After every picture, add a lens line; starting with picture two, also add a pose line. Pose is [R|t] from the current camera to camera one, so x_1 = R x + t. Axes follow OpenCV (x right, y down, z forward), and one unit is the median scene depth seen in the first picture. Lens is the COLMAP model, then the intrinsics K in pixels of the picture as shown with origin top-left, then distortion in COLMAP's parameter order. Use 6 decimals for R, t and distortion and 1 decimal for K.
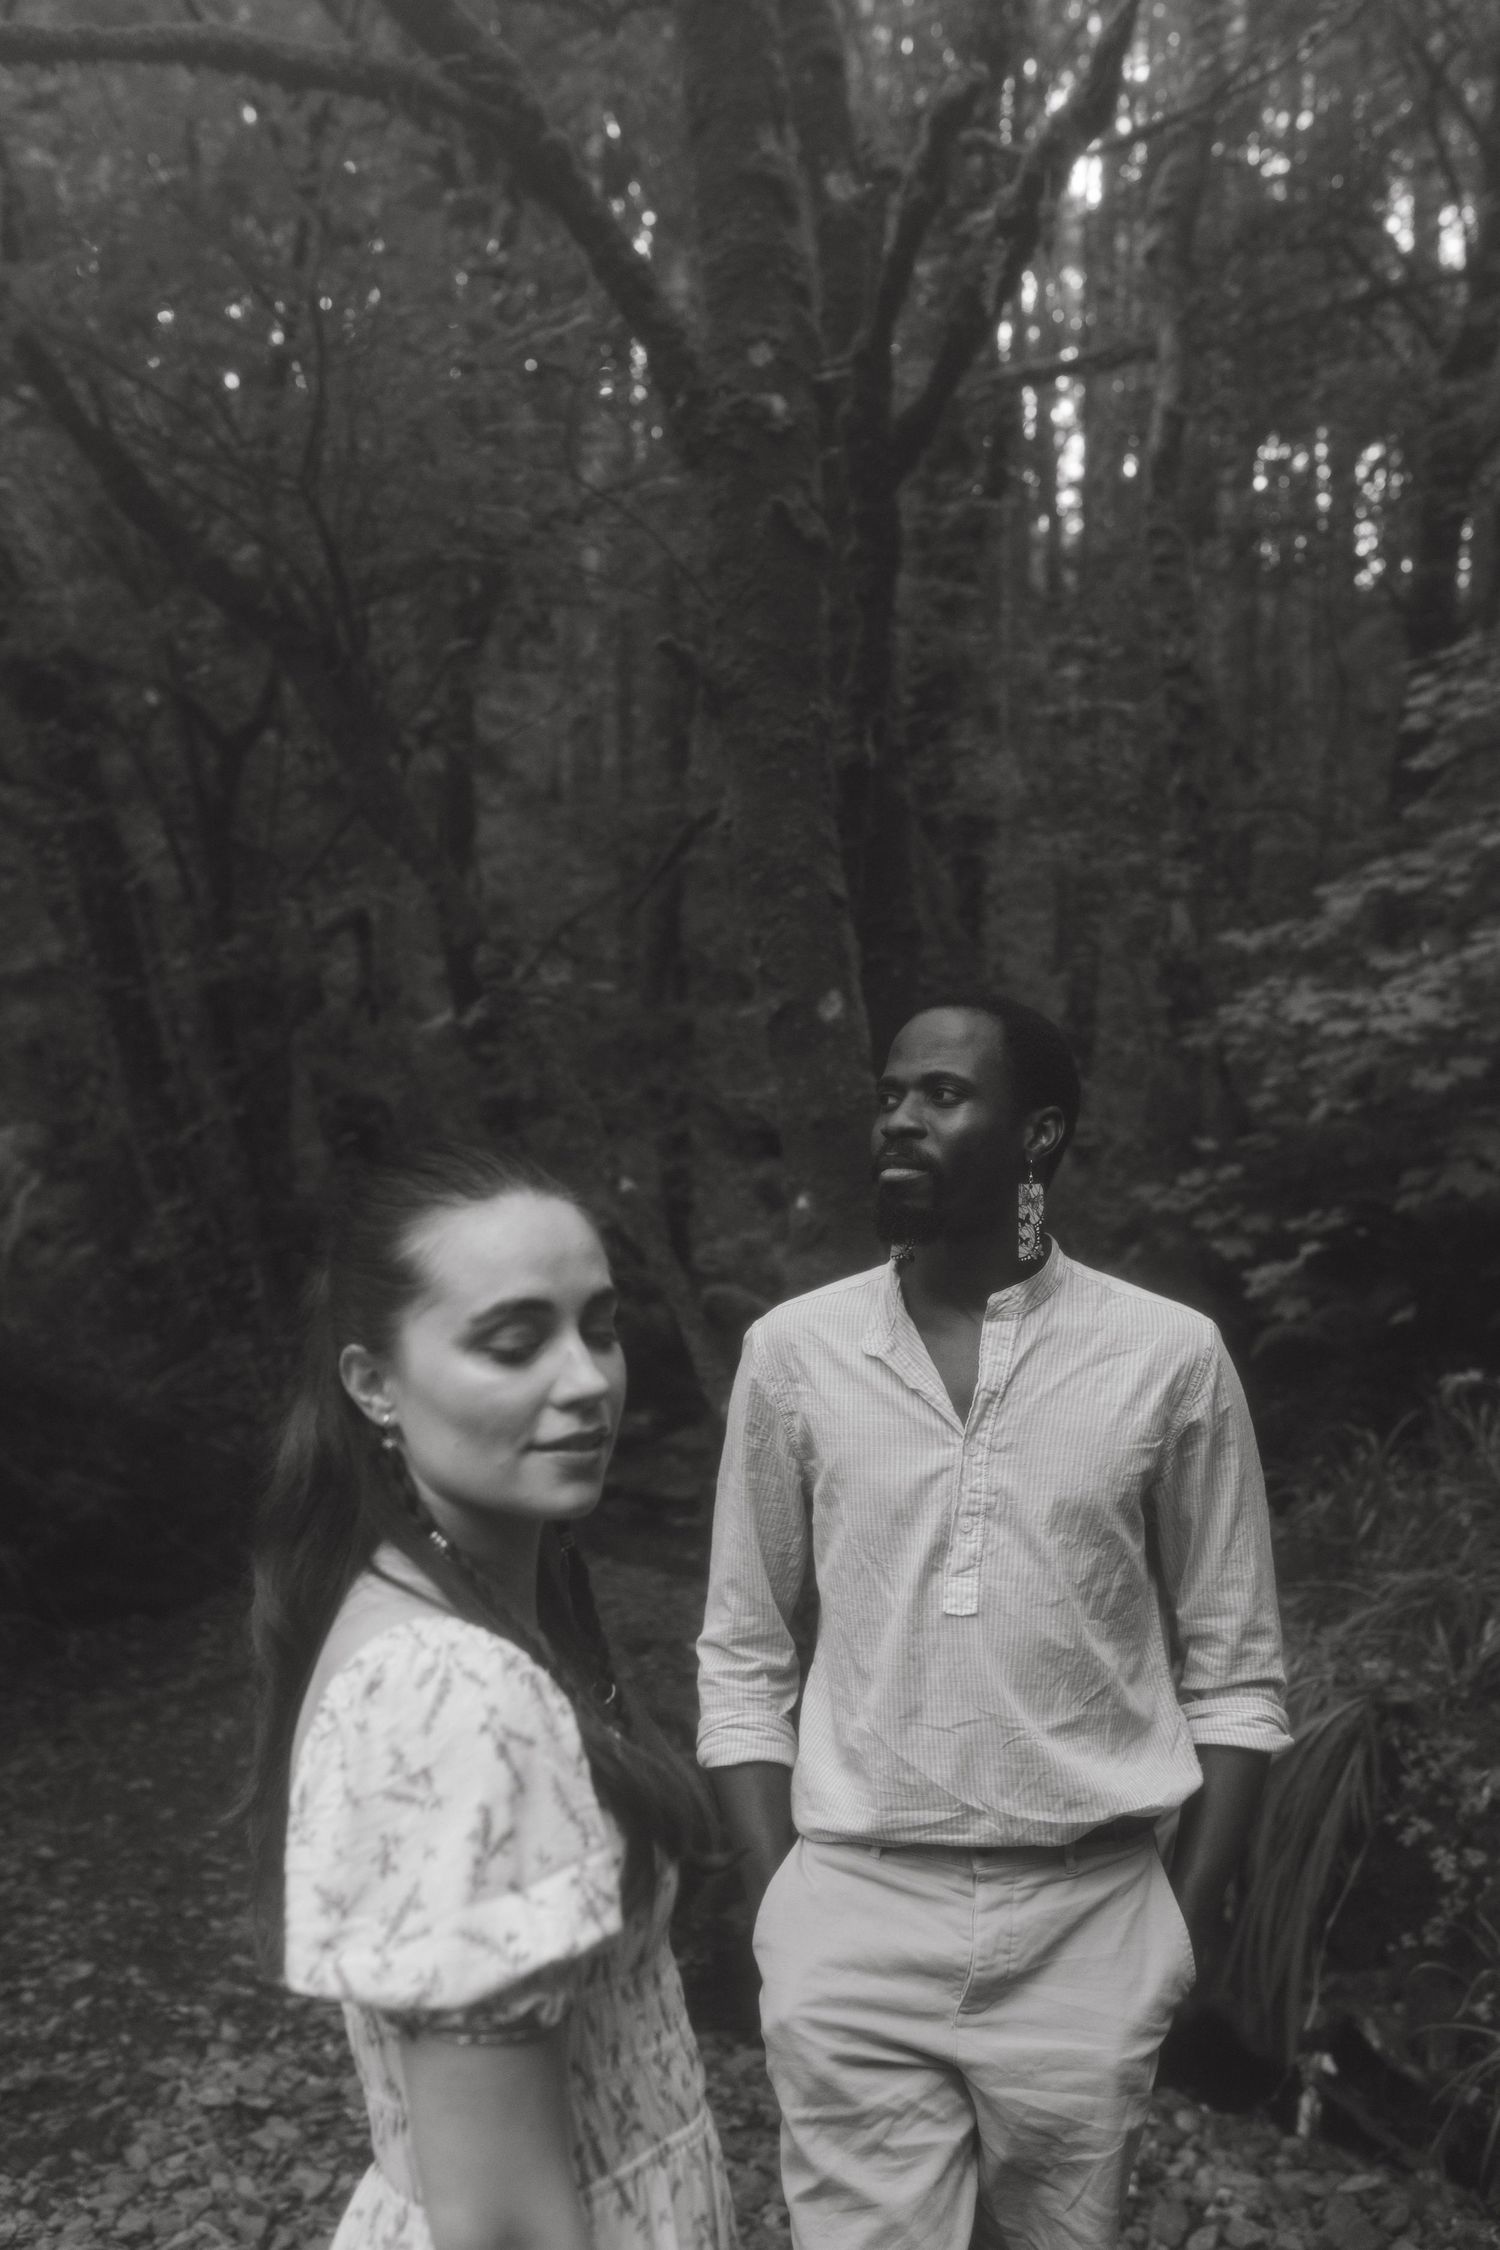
lens RADIAL K [[2233.4, 0, 750.0], [0, 2233.4, 1125.0], [0, 0, 1]] dist [-0.007986, 0.009768]
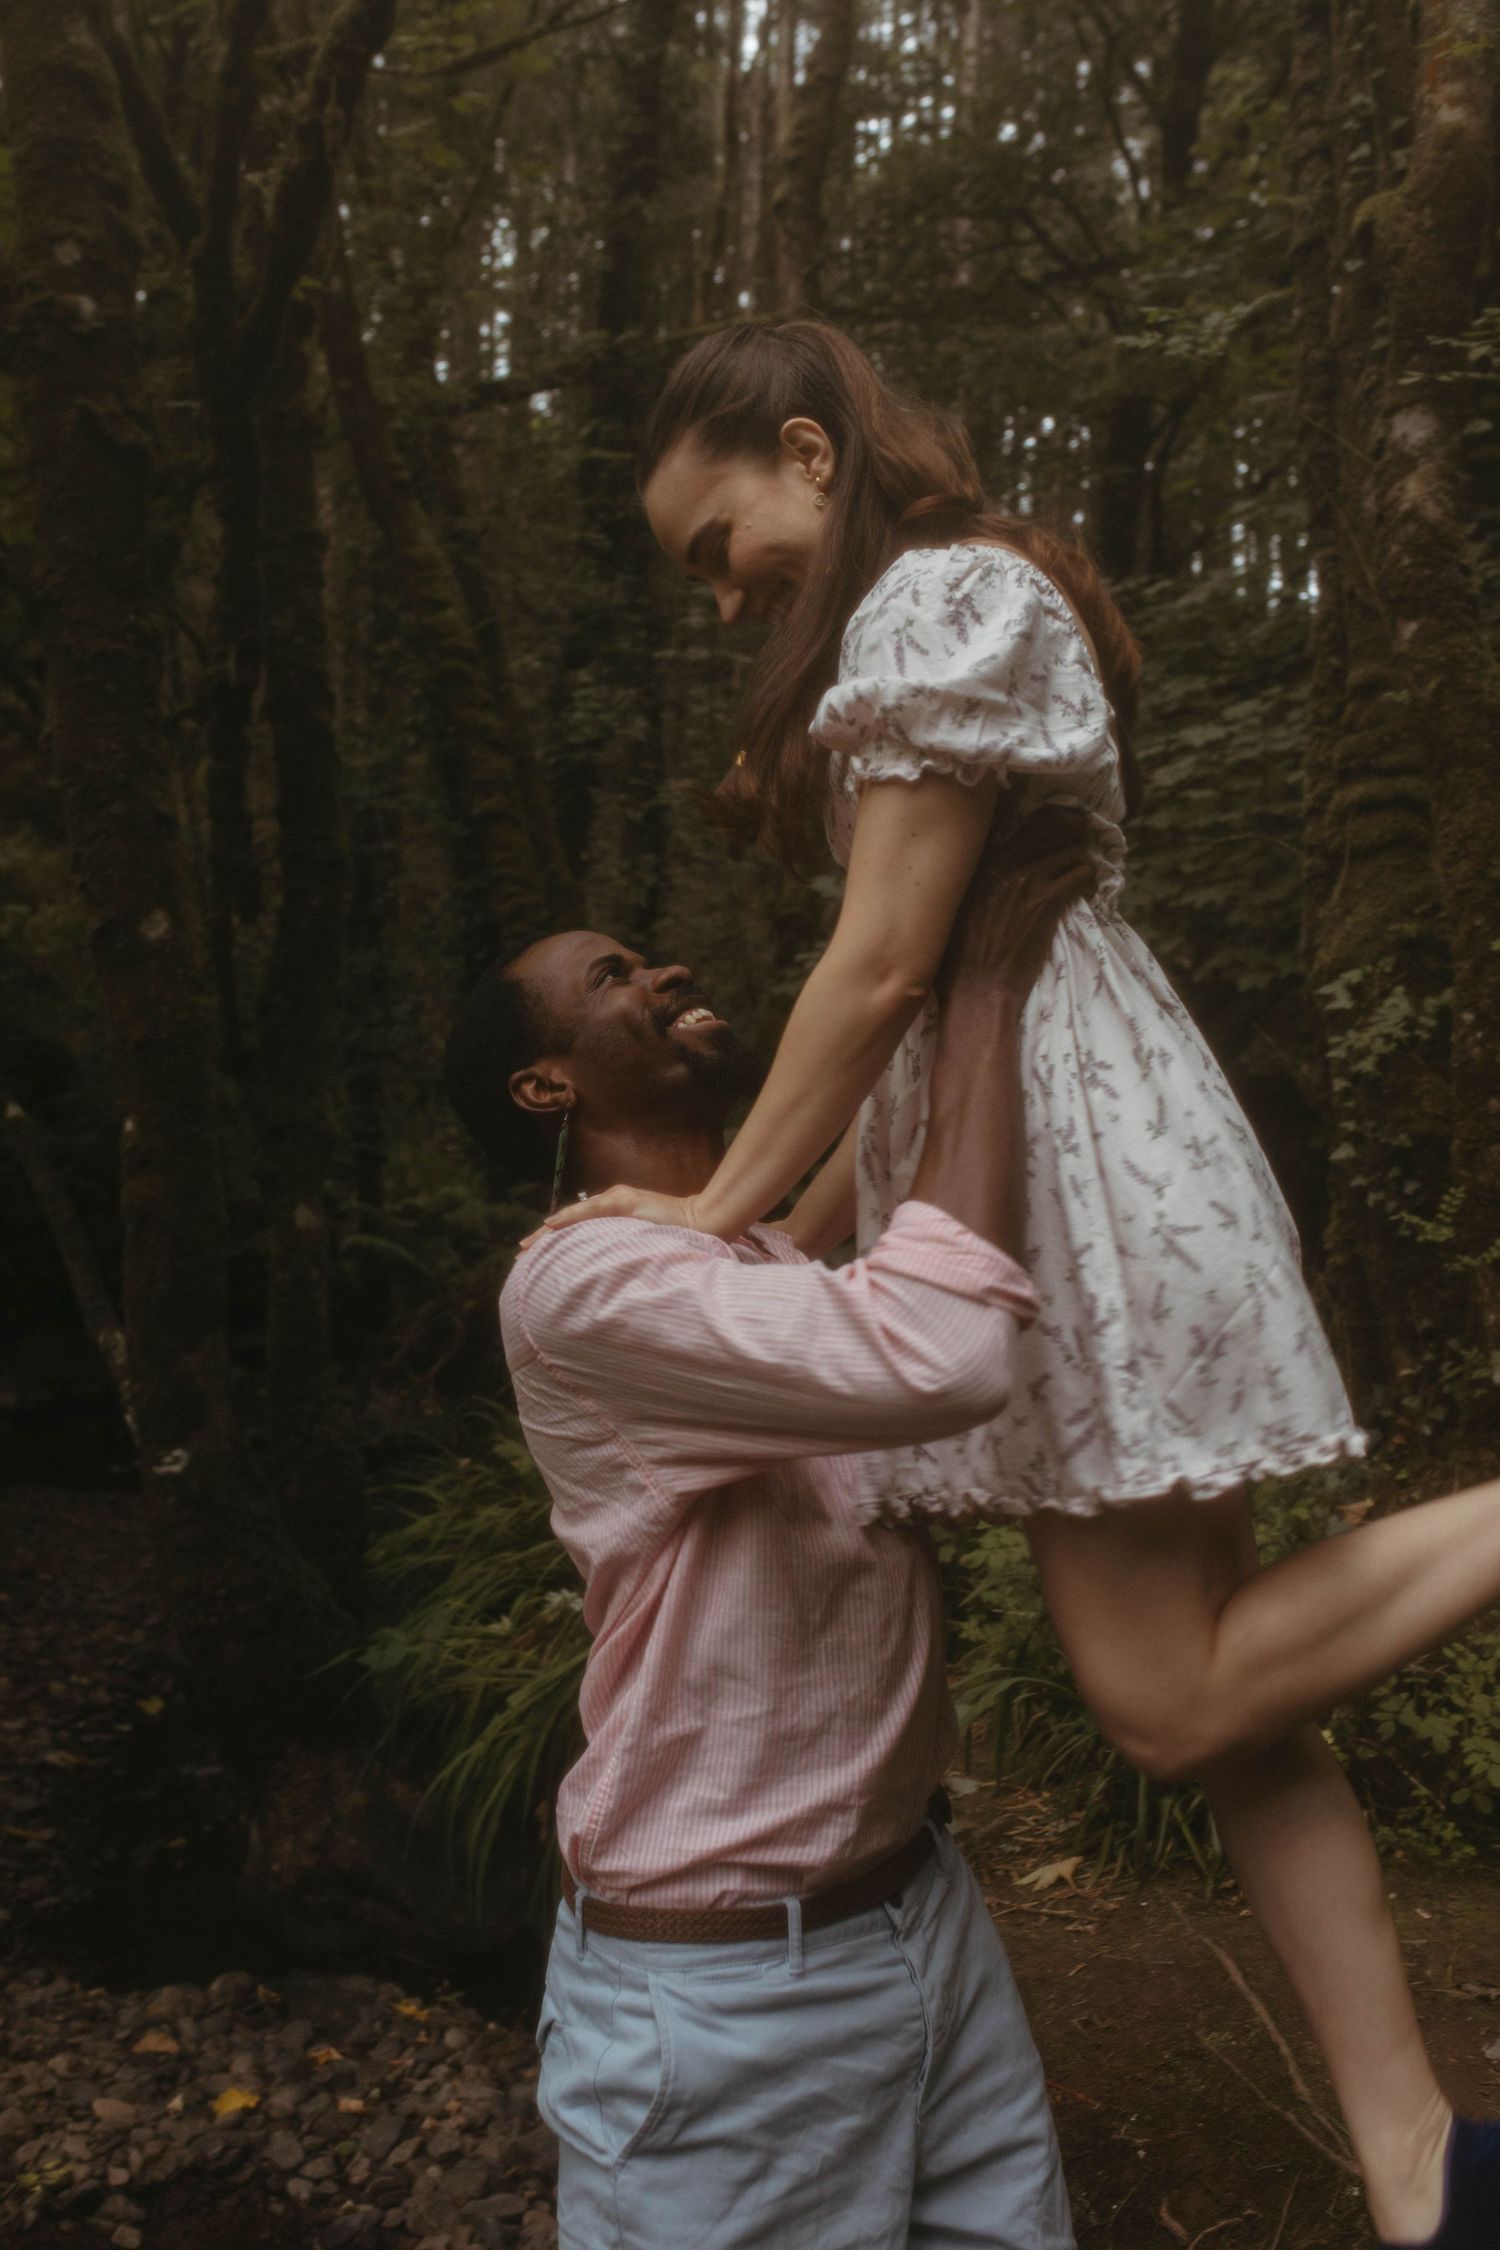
lens RADIAL K [[2233.4, 0, 750.0], [0, 2233.4, 1125.0], [0, 0, 1]] dist [-0.007986, 0.009768]
pose [[0.994469, 0.010615, 0.104496, 0.202588], [-0.012431, 0.999782, 0.016748, 0.015275], [-0.104296, -0.017955, 0.994384, -0.006412]]
